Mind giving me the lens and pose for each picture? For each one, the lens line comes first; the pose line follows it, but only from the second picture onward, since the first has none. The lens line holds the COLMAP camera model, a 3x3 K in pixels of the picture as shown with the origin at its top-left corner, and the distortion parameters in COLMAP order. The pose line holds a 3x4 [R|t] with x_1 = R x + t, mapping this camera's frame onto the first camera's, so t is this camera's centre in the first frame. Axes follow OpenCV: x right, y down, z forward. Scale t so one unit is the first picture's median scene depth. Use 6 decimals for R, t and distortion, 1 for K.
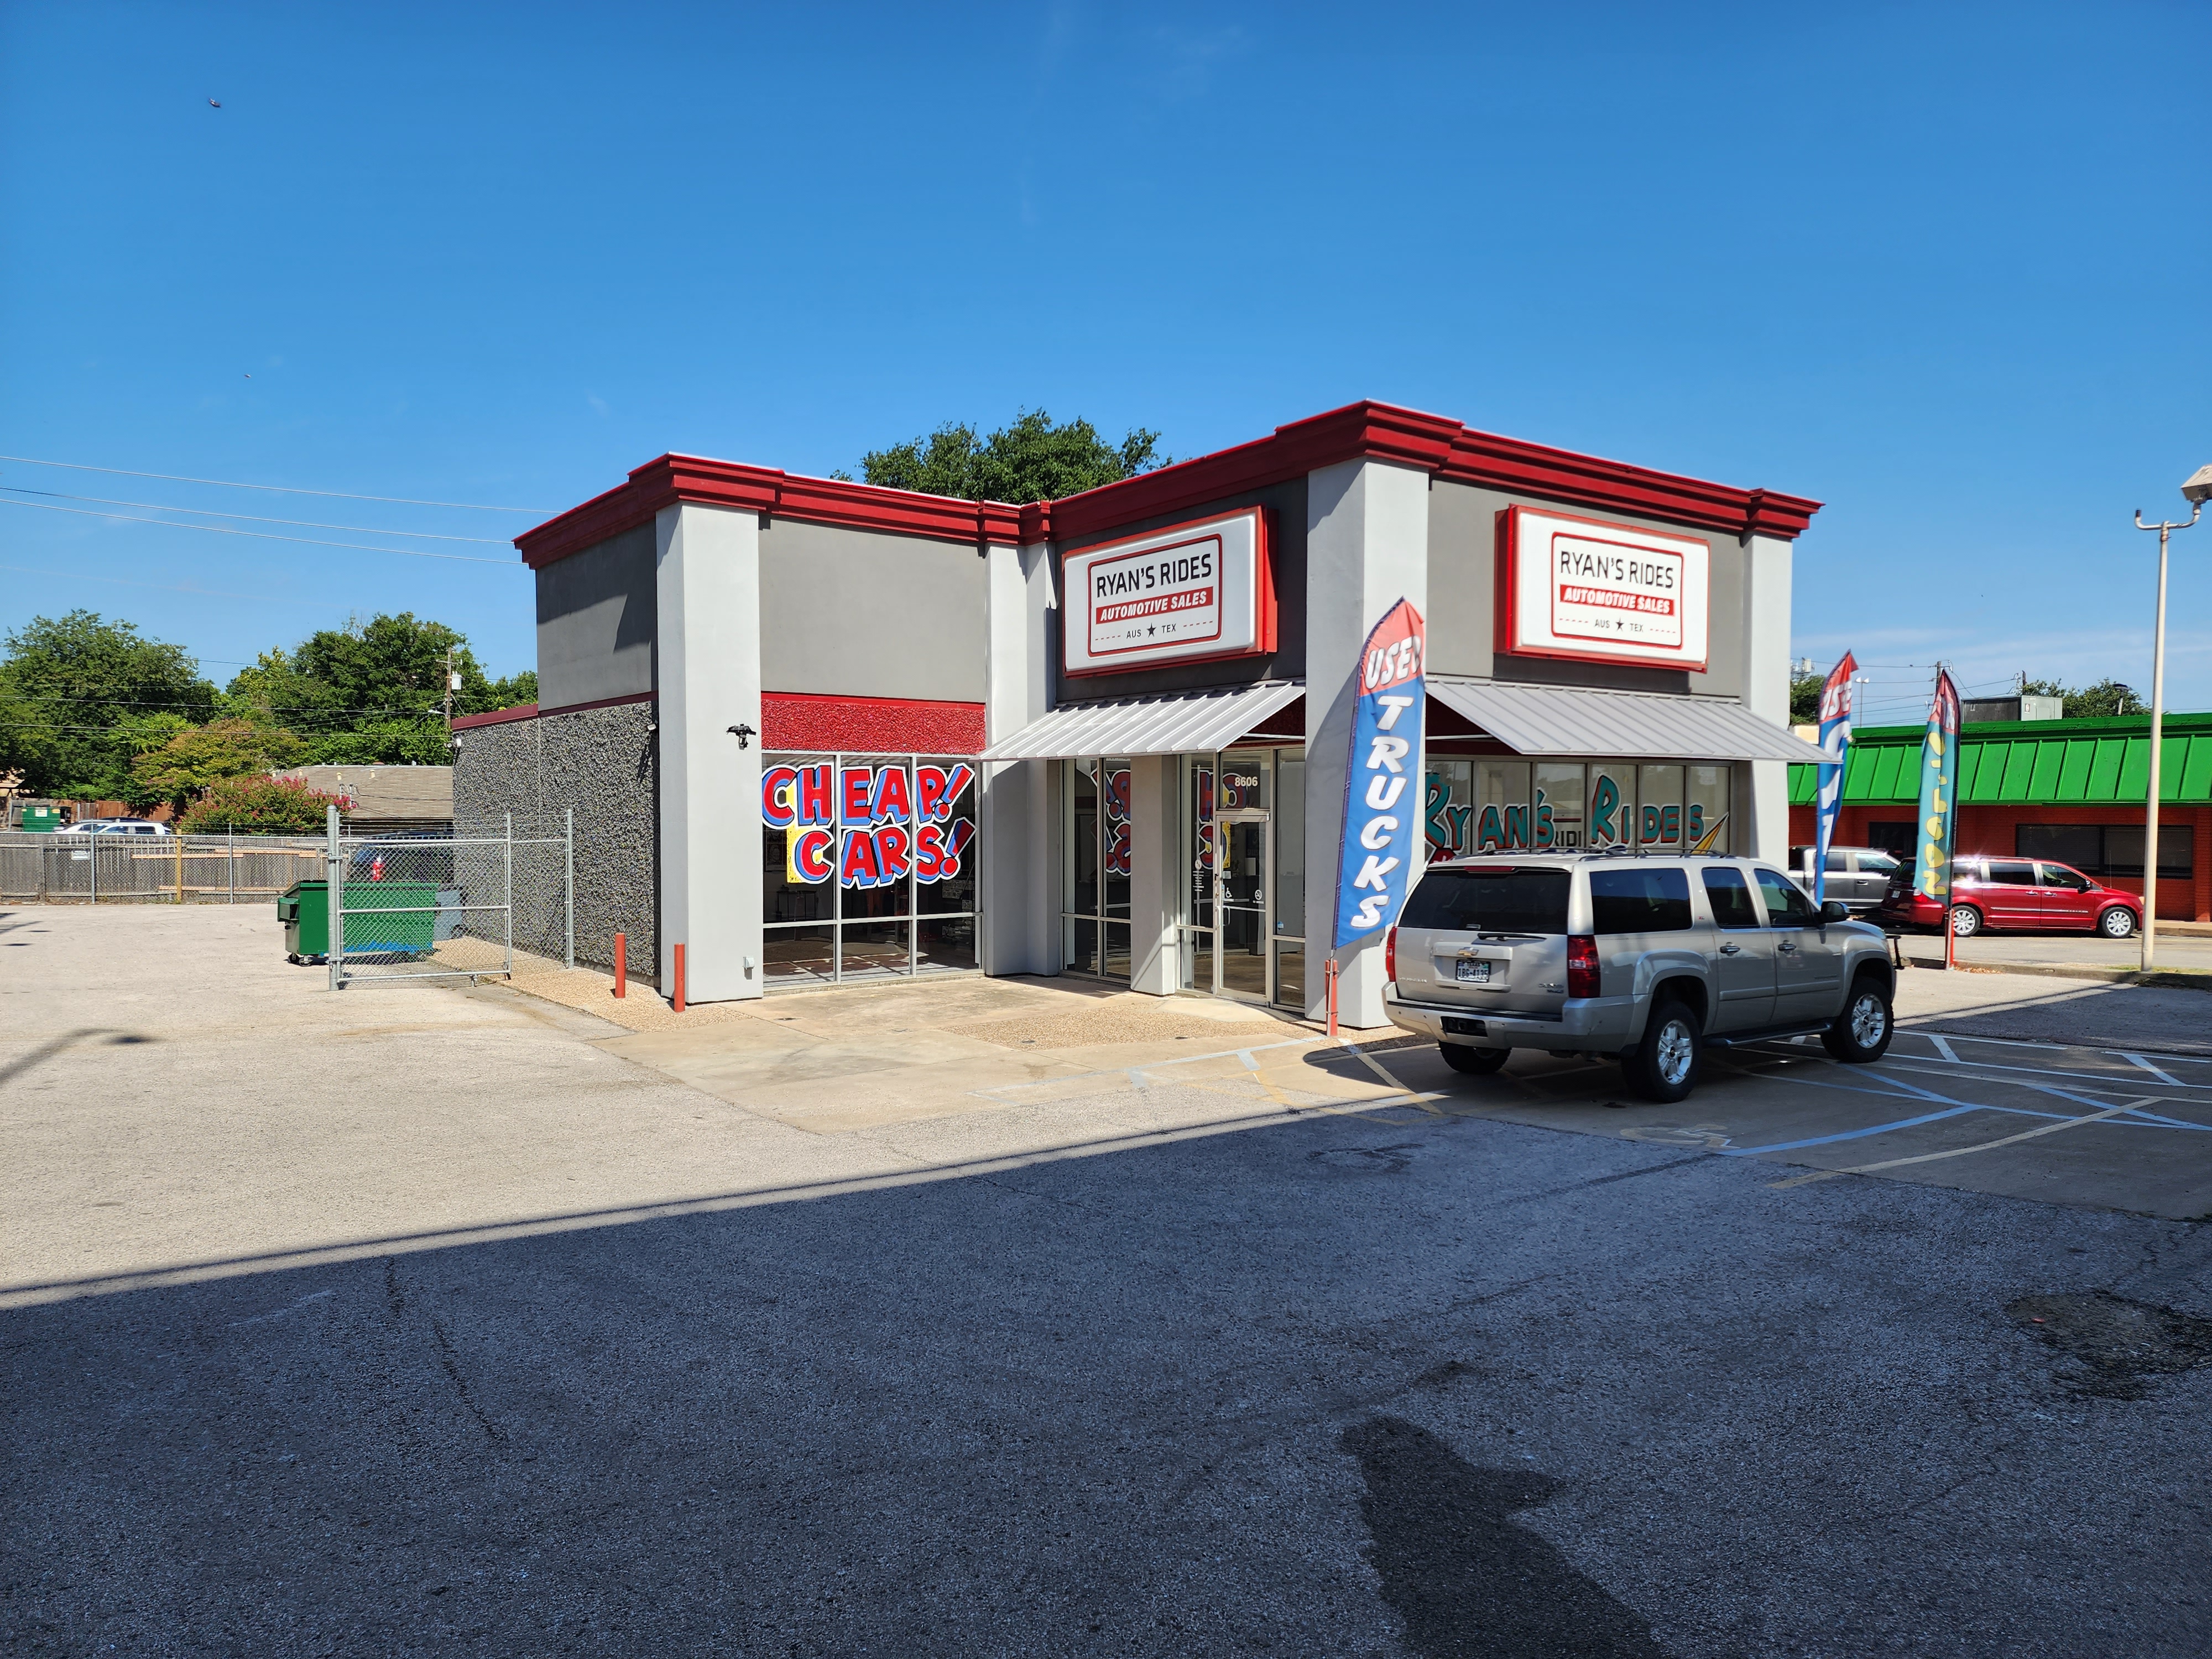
lens RADIAL K [[1501.0, 0, 1106.0], [0, 1501.0, 829.5], [0, 0, 1]] dist [0.097794, -0.082293]
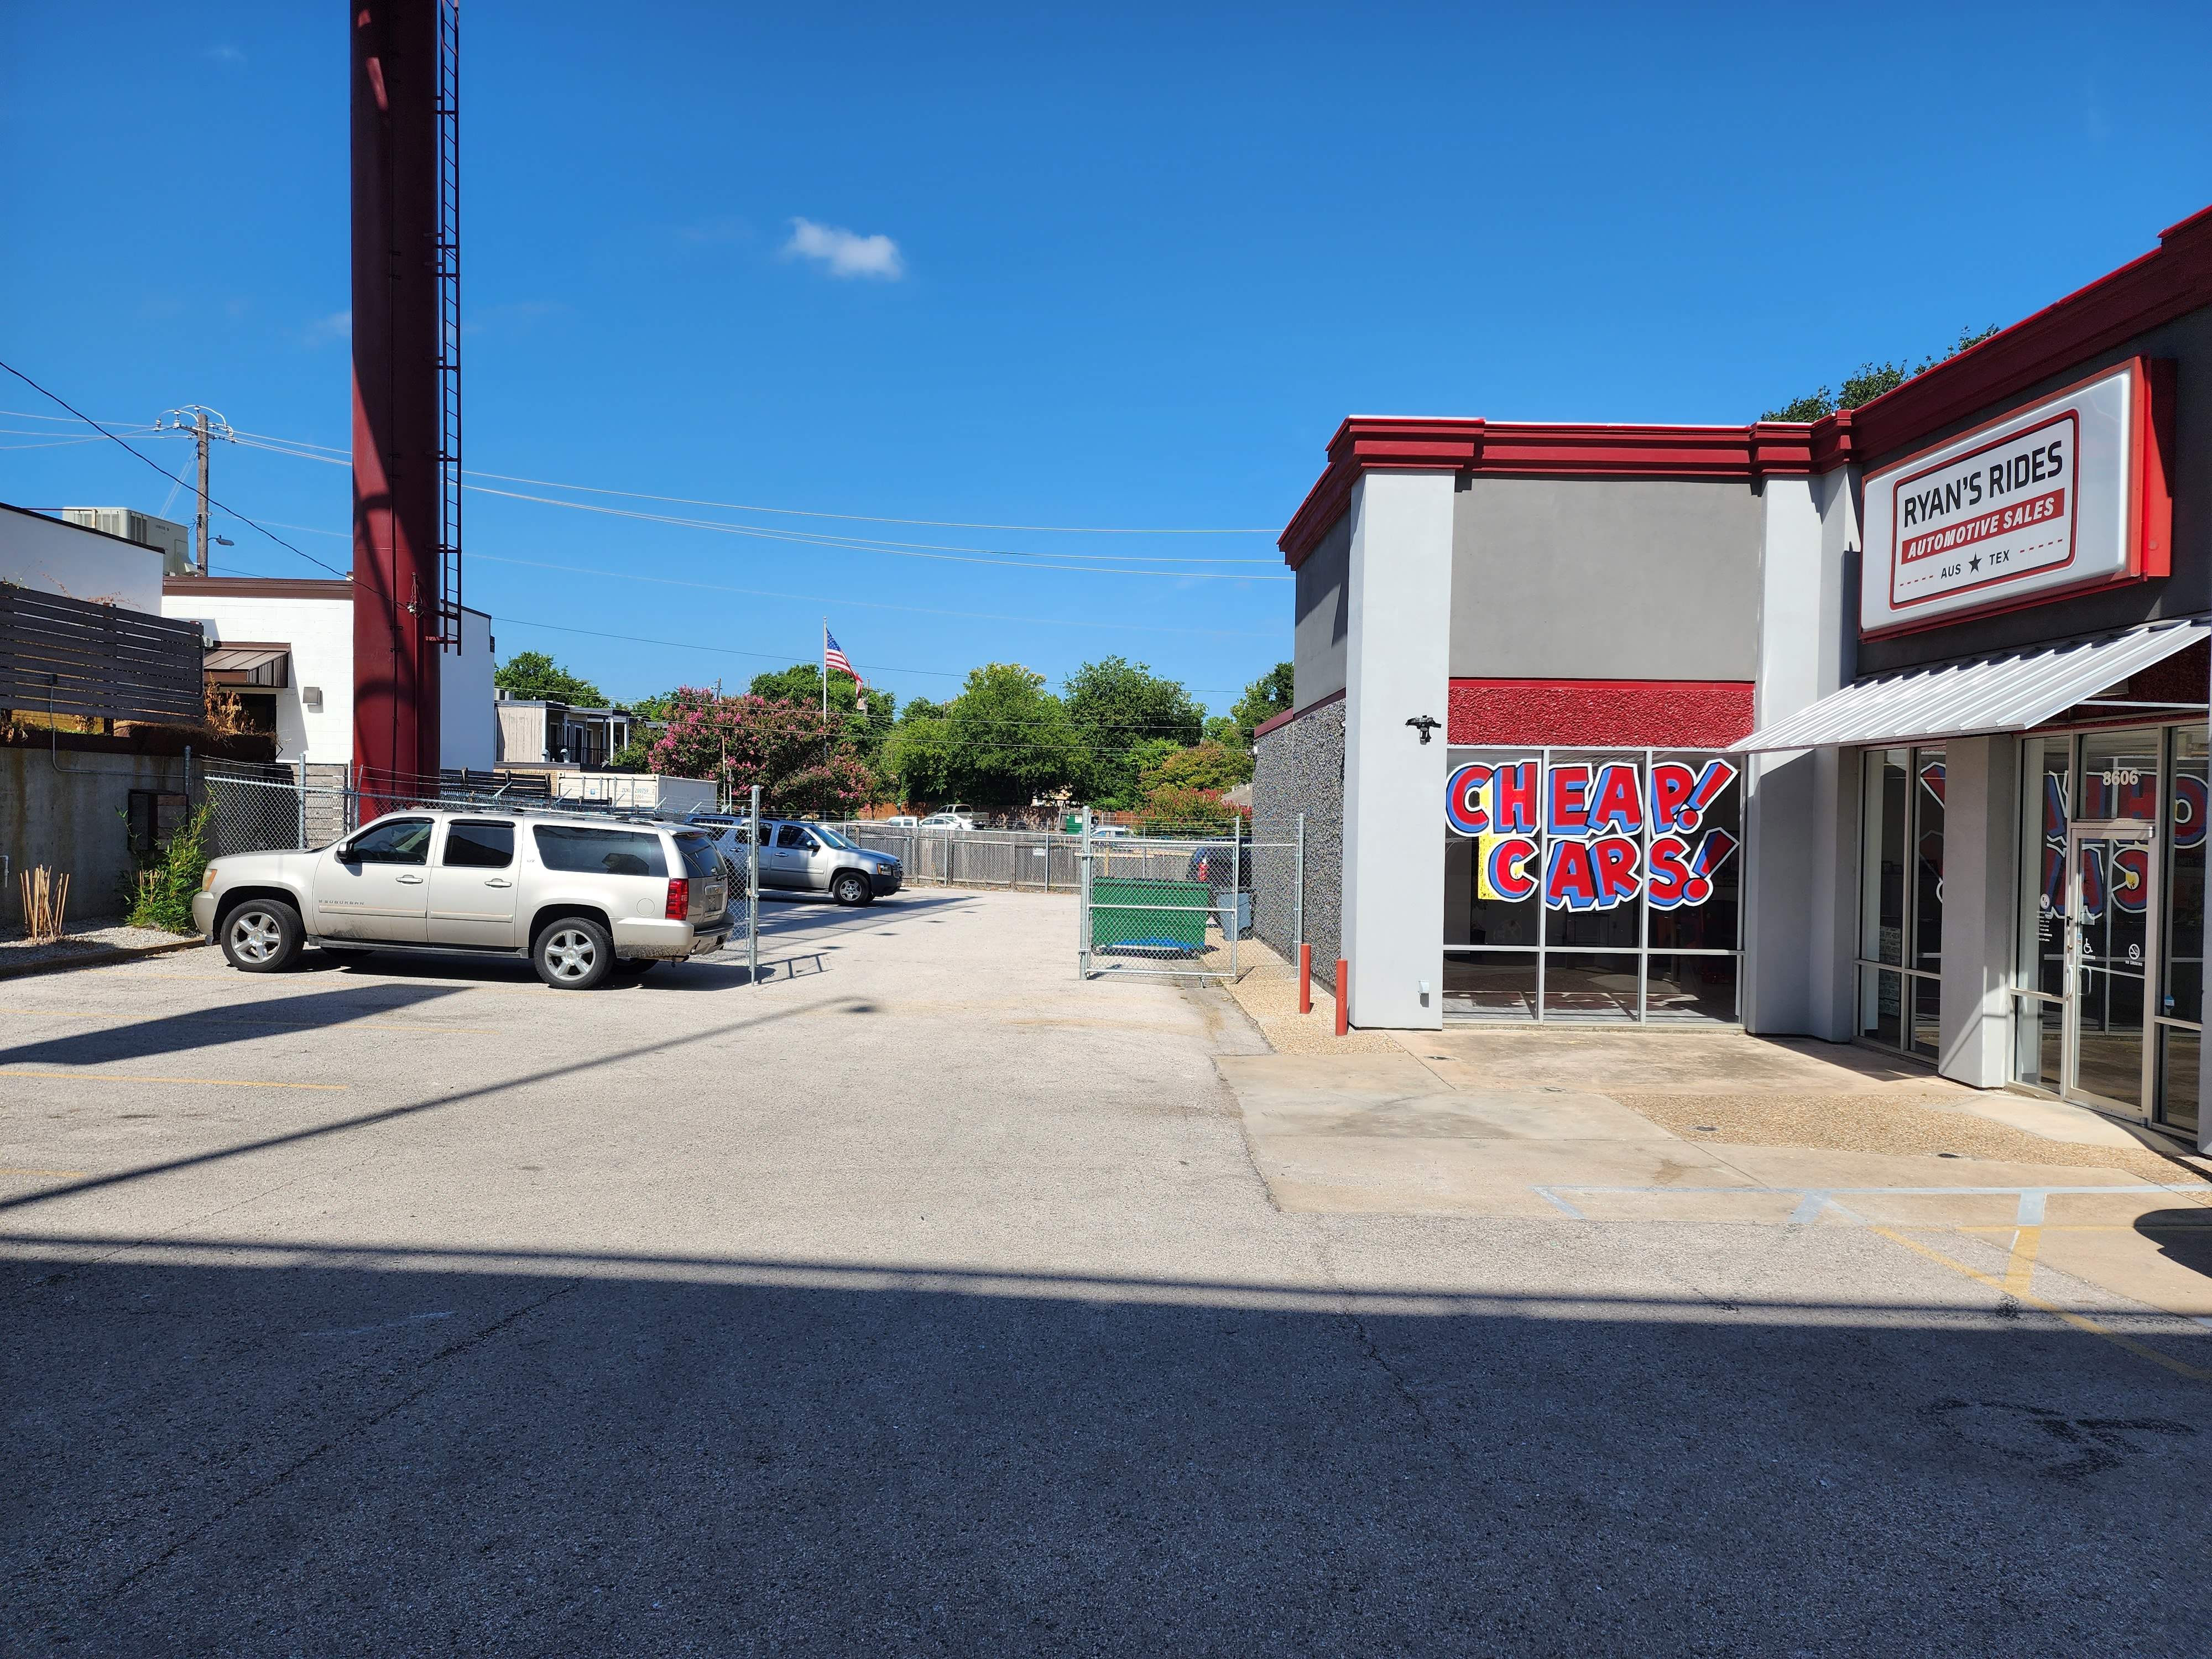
lens RADIAL K [[1489.7, 0, 1094.7], [0, 1489.7, 818.2], [0, 0, 1]] dist [0.110451, -0.119319]
pose [[0.809552, 0.014908, -0.586859, 0.112224], [-0.026727, 0.999577, -0.011476, 0.004929], [0.586440, 0.024976, 0.809608, 0.179032]]
